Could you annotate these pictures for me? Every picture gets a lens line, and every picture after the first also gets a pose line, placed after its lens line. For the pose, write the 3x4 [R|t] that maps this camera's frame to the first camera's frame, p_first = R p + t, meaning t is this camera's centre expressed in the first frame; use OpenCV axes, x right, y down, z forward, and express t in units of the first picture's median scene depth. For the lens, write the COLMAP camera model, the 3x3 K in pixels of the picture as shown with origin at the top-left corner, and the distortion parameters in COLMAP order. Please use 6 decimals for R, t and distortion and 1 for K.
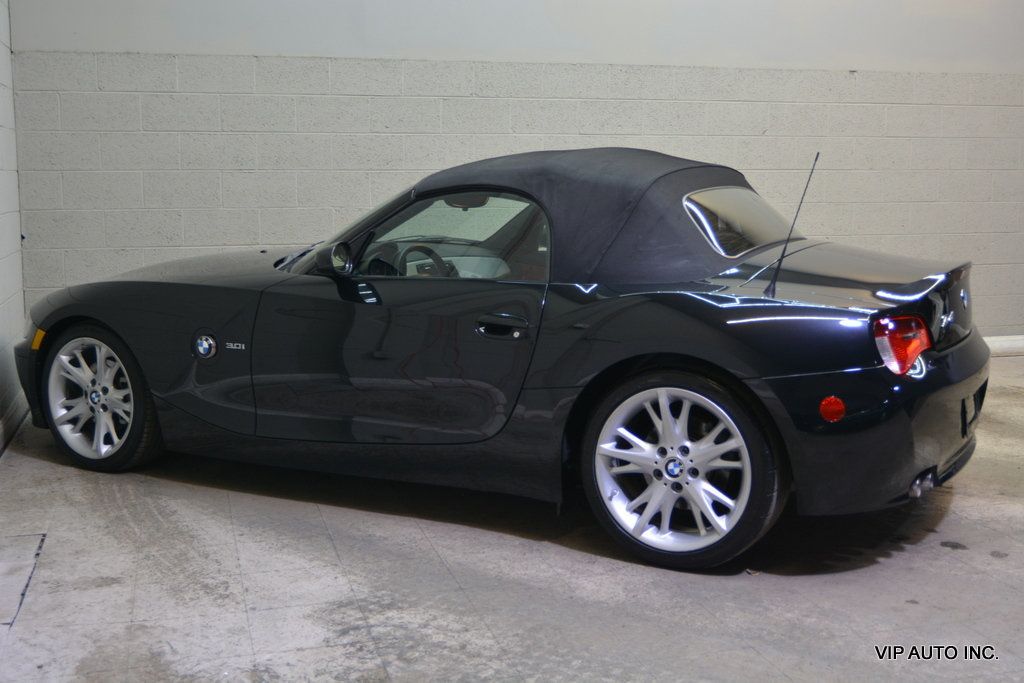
lens RADIAL K [[1184.7, 0, 512.0], [0, 1184.7, 341.5], [0, 0, 1]] dist [-0.015056, -0.016121]
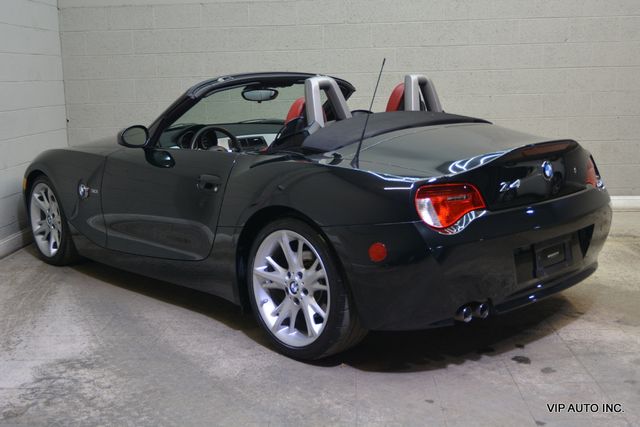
lens RADIAL K [[756.9, 0, 320.0], [0, 756.9, 213.5], [0, 0, 1]] dist [-0.011094, -0.012157]
pose [[0.949694, 0.033852, -0.311344, 0.436358], [-0.020758, 0.998759, 0.045277, -0.021740], [0.312490, -0.036537, 0.949218, 0.156228]]
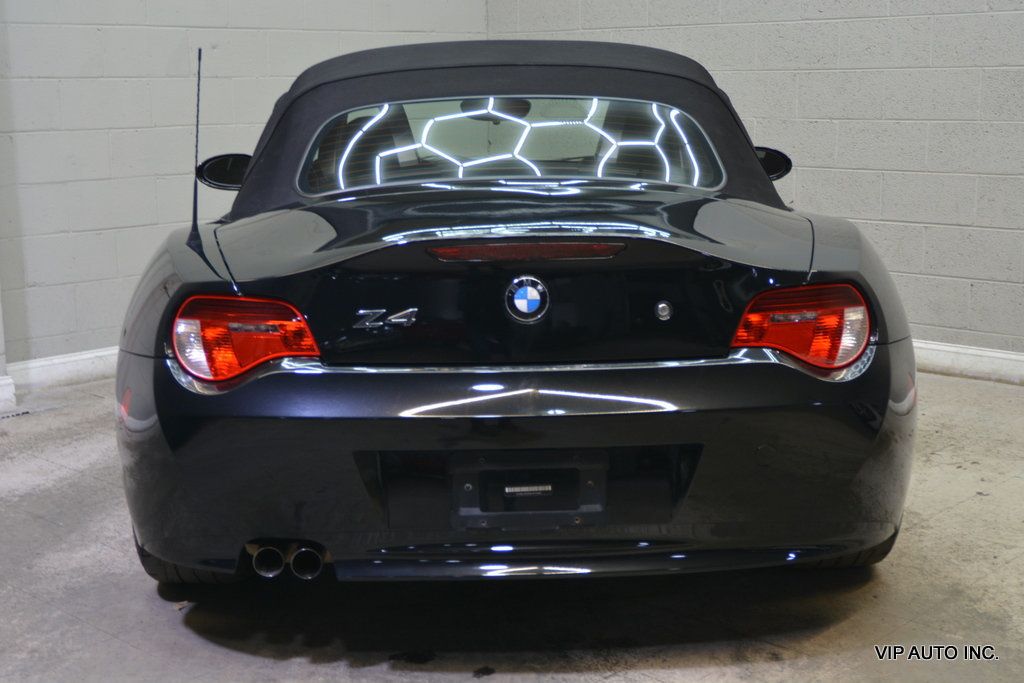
lens RADIAL K [[1362.6, 0, 512.0], [0, 1362.6, 341.5], [0, 0, 1]] dist [-0.007179, 0.009862]
pose [[0.512809, 0.157703, -0.843894, 1.008761], [-0.109398, 0.986974, 0.117963, -0.098915], [0.851504, 0.031828, 0.523381, 0.699461]]
